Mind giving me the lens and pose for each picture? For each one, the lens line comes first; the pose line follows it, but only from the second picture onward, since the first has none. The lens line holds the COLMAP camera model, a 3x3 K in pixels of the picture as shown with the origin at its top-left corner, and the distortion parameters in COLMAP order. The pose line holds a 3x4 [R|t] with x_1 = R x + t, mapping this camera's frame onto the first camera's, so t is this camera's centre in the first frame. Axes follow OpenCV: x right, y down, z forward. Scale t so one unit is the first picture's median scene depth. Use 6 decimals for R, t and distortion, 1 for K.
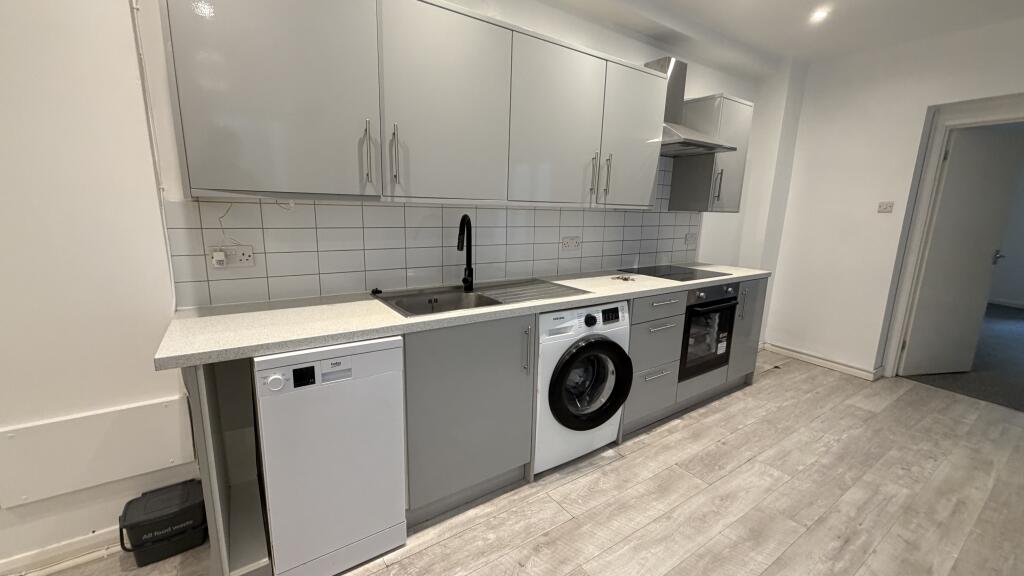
lens RADIAL K [[406.2, 0, 509.8], [0, 406.2, 288.8], [0, 0, 1]] dist [-0.000103, -0.000136]
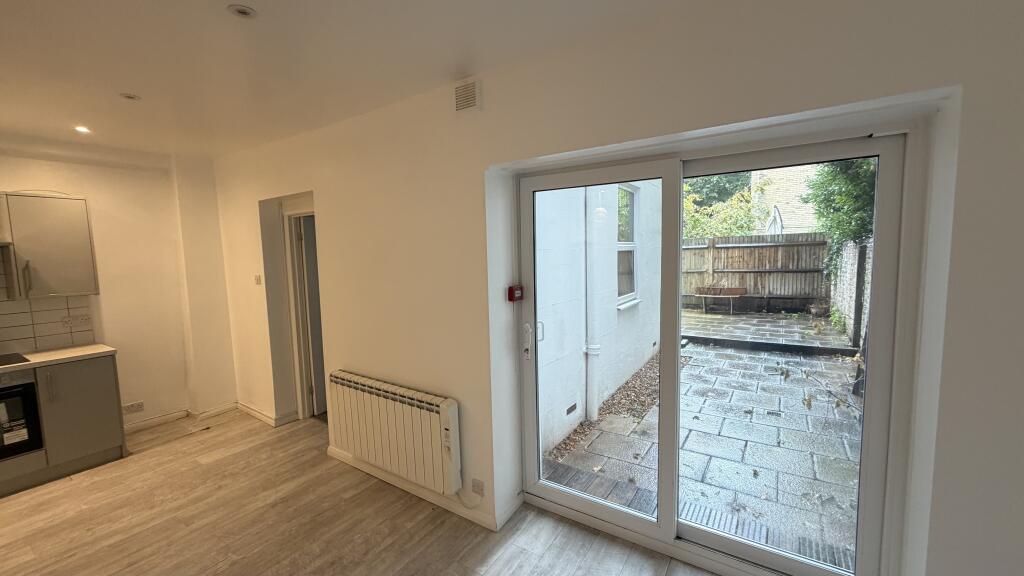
lens RADIAL K [[406.2, 0, 509.8], [0, 406.2, 288.8], [0, 0, 1]] dist [-0.000103, -0.000136]
pose [[0.919257, -0.082265, 0.384966, 1.658626], [0.121676, 0.989411, -0.079119, 0.015967], [-0.374381, 0.119572, 0.919533, -0.546931]]
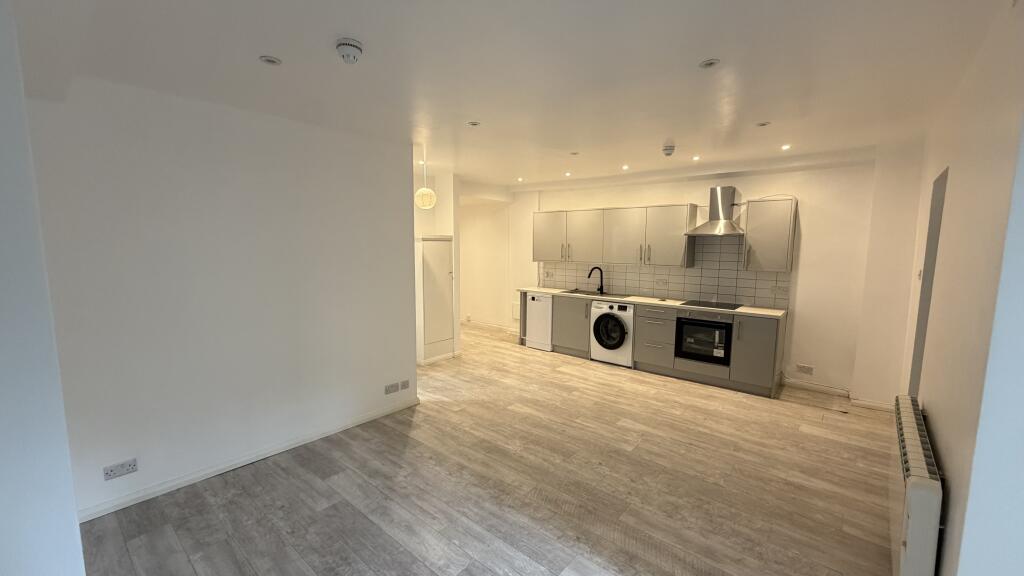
lens RADIAL K [[406.2, 0, 509.8], [0, 406.2, 288.8], [0, 0, 1]] dist [-0.000103, -0.000136]
pose [[0.275880, 0.087912, -0.957163, 2.359224], [-0.186708, 0.981743, 0.036356, -0.013159], [0.942884, 0.168680, 0.287257, -0.393986]]
